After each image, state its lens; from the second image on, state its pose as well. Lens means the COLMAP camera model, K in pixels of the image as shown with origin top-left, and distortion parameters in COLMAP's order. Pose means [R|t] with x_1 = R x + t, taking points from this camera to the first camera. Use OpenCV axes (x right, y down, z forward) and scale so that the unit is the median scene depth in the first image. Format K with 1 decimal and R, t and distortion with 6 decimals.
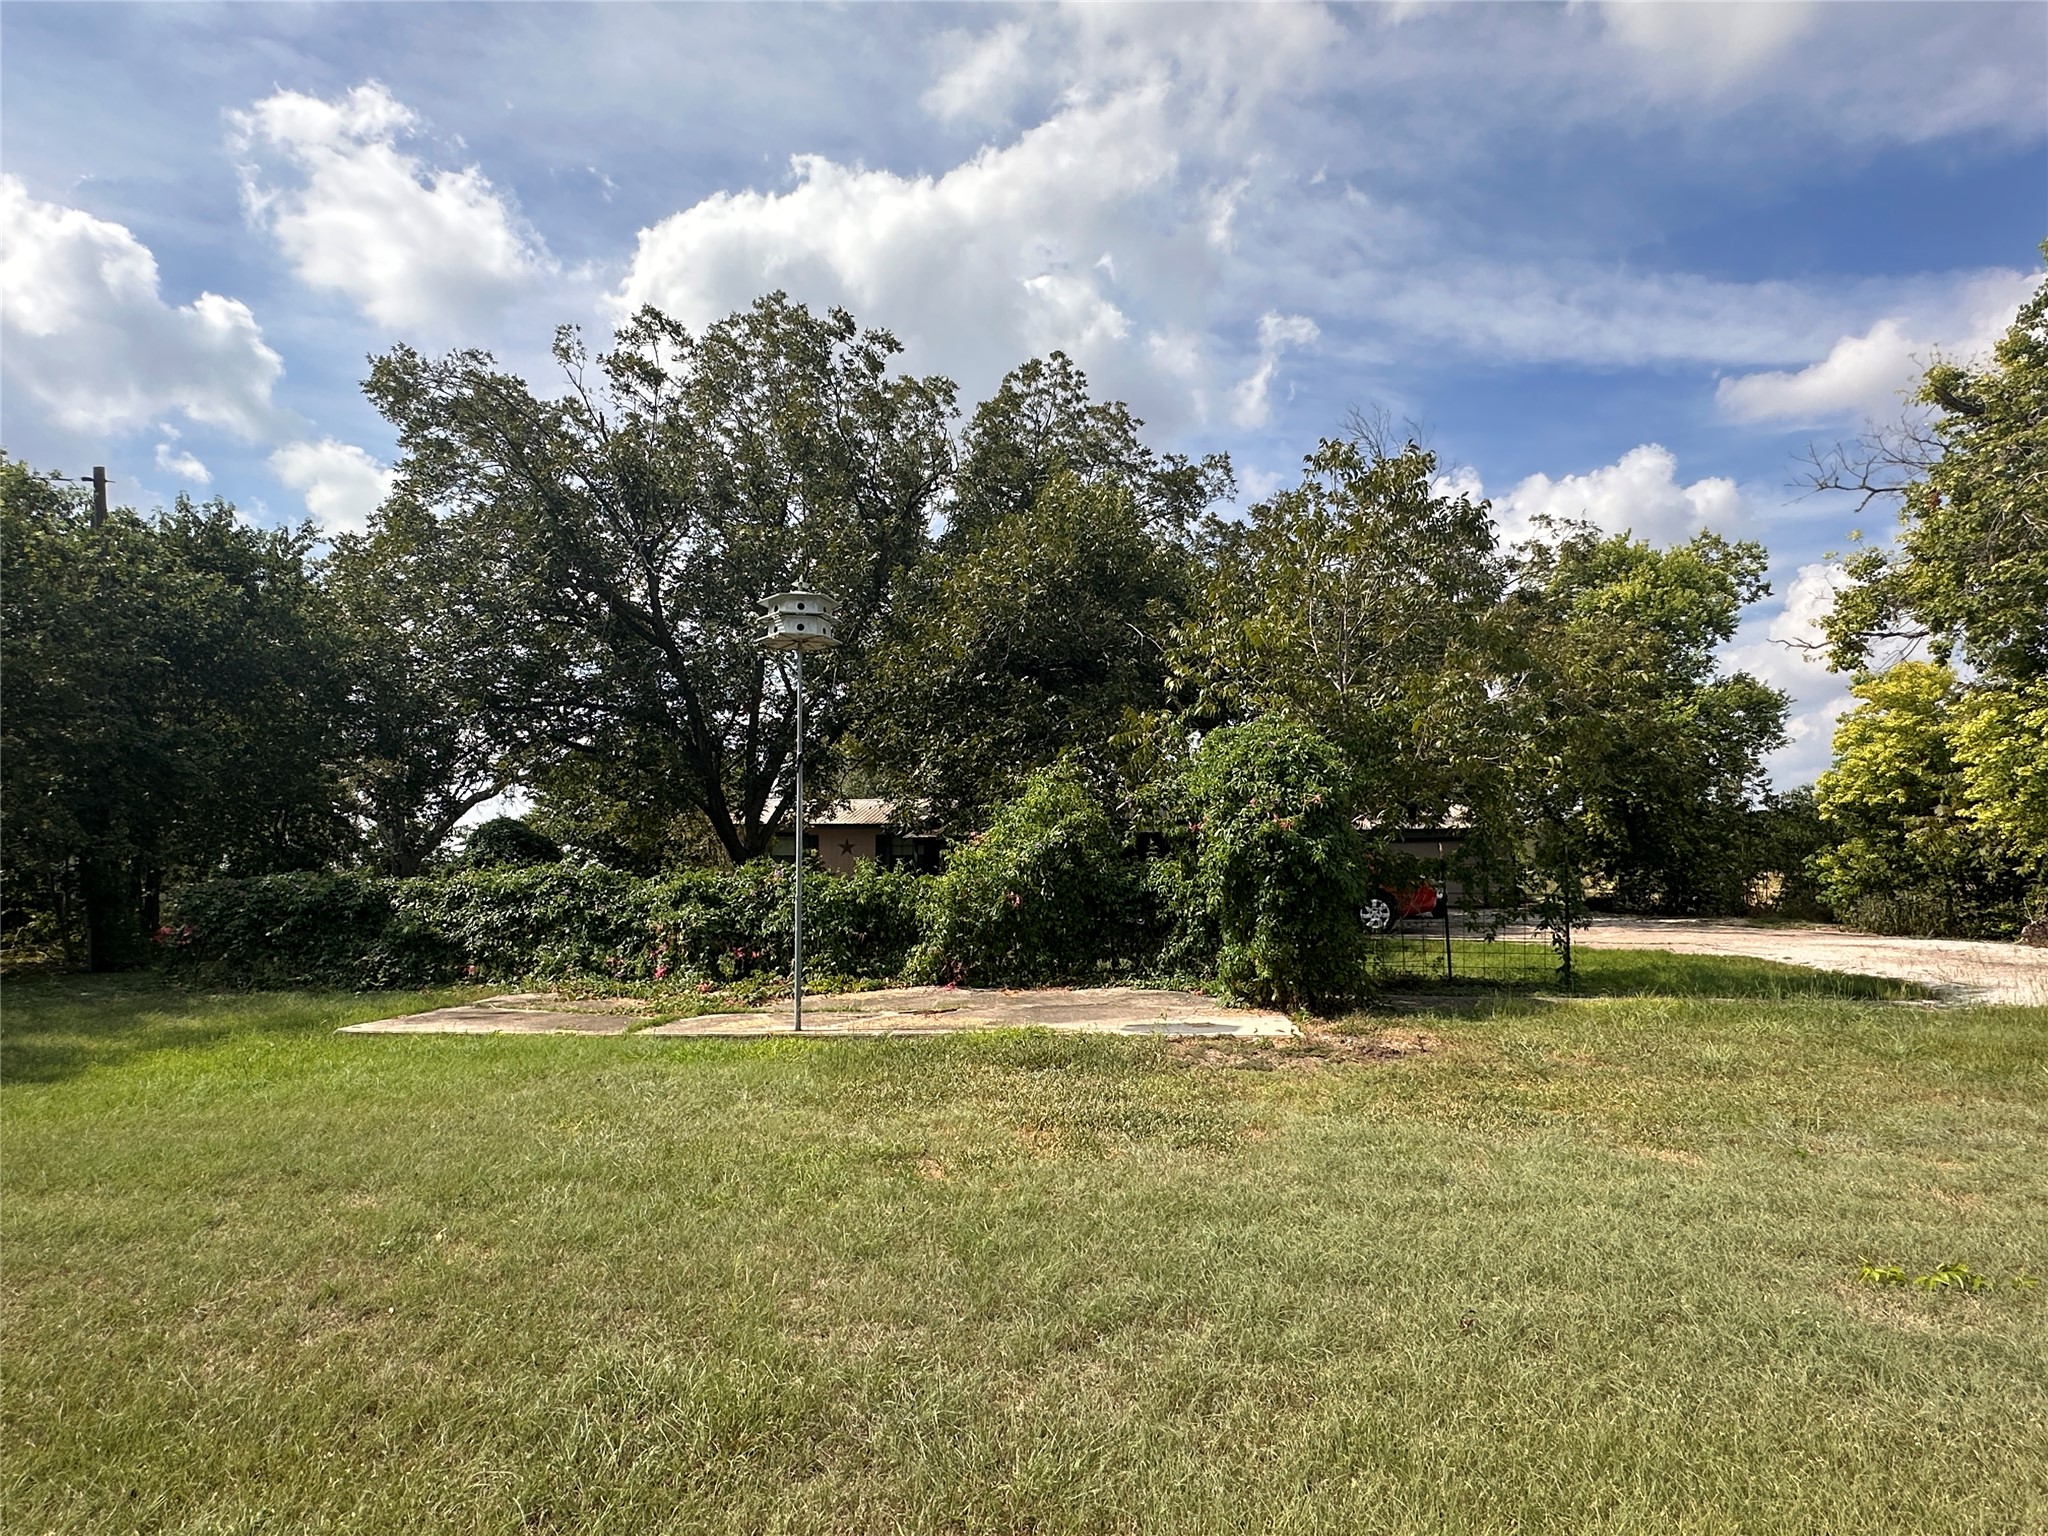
lens RADIAL K [[1245.9, 0, 1023.4], [0, 1245.9, 771.8], [0, 0, 1]] dist [-0.003602, 0.001186]
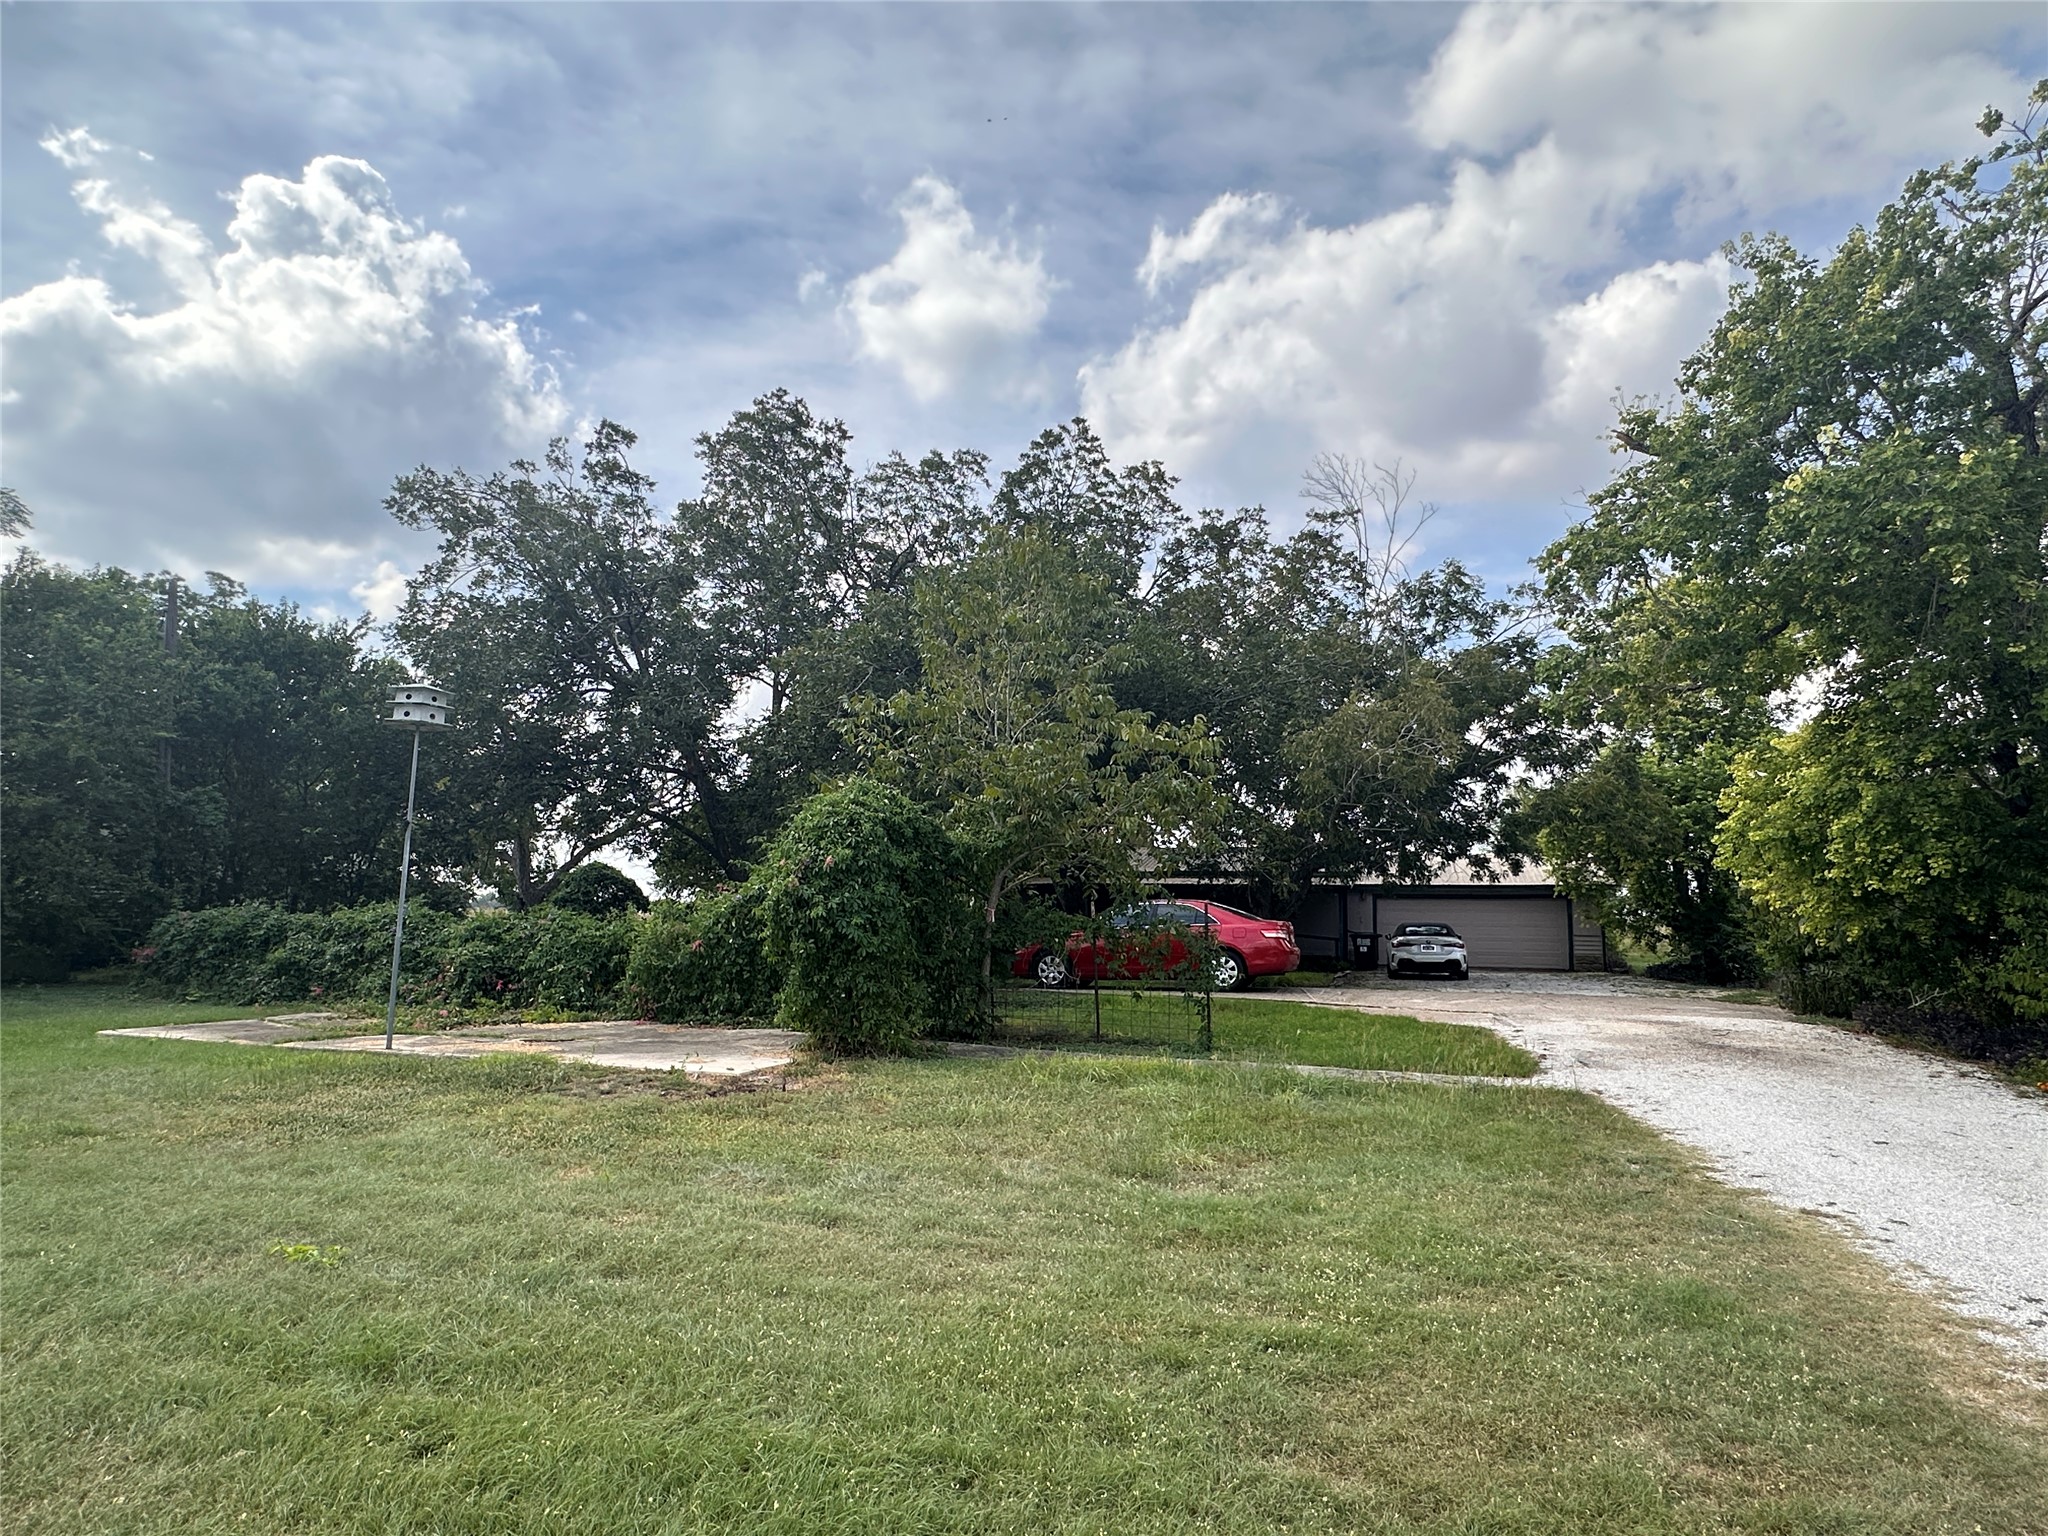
lens RADIAL K [[1245.9, 0, 1027.2], [0, 1245.9, 768.7], [0, 0, 1]] dist [-0.003602, 0.001186]
pose [[0.972432, -0.004492, -0.233144, 0.312841], [-0.004141, 0.999324, -0.036526, -0.009620], [0.233151, 0.036485, 0.971756, -0.016043]]
